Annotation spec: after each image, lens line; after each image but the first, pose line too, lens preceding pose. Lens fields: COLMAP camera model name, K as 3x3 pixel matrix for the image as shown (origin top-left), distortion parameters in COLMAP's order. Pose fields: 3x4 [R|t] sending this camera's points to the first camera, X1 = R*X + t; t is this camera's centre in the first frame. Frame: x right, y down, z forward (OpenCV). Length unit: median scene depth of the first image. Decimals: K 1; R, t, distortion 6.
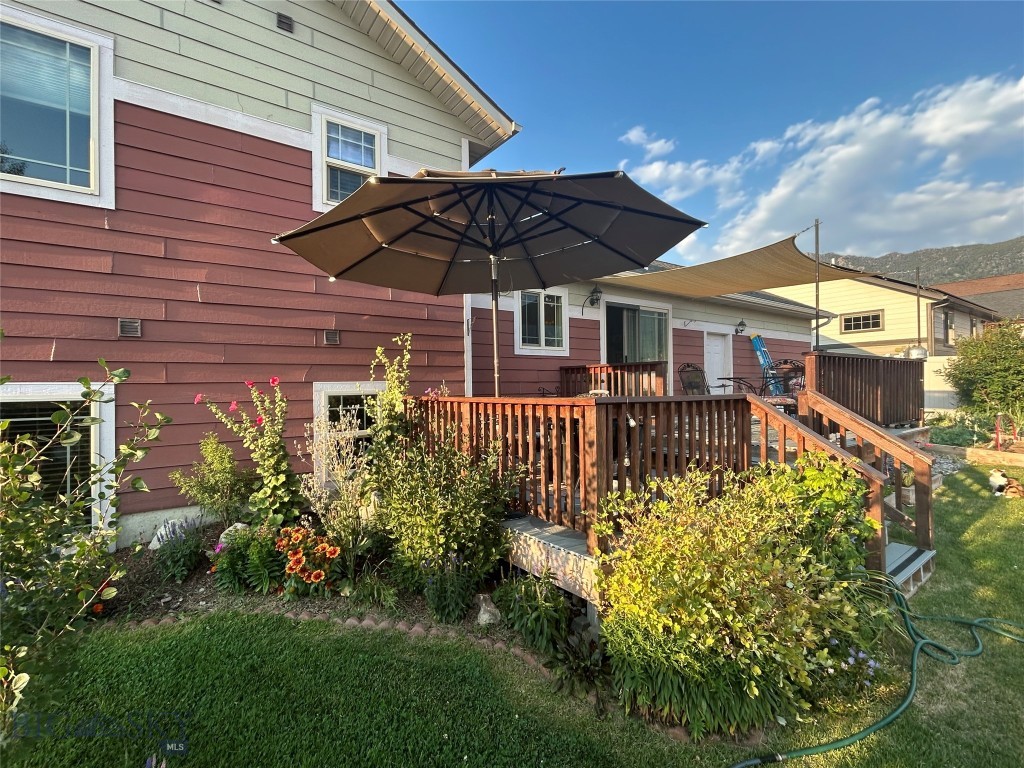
lens RADIAL K [[471.0, 0, 514.9], [0, 471.0, 384.7], [0, 0, 1]] dist [-0.013568, 0.004082]
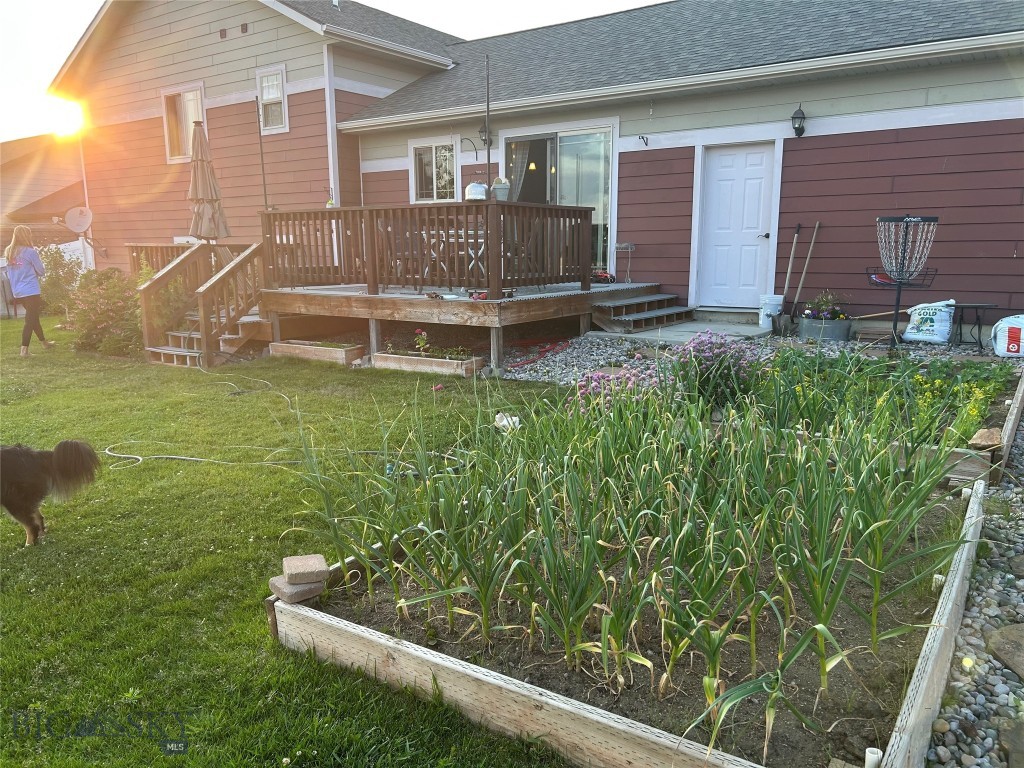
lens RADIAL K [[766.0, 0, 510.7], [0, 766.0, 388.2], [0, 0, 1]] dist [0.046209, -0.055123]
pose [[0.314971, 0.183955, -0.931104, 2.225790], [0.001624, 0.980931, 0.194348, -0.002626], [0.949100, -0.062726, 0.308666, 0.768303]]
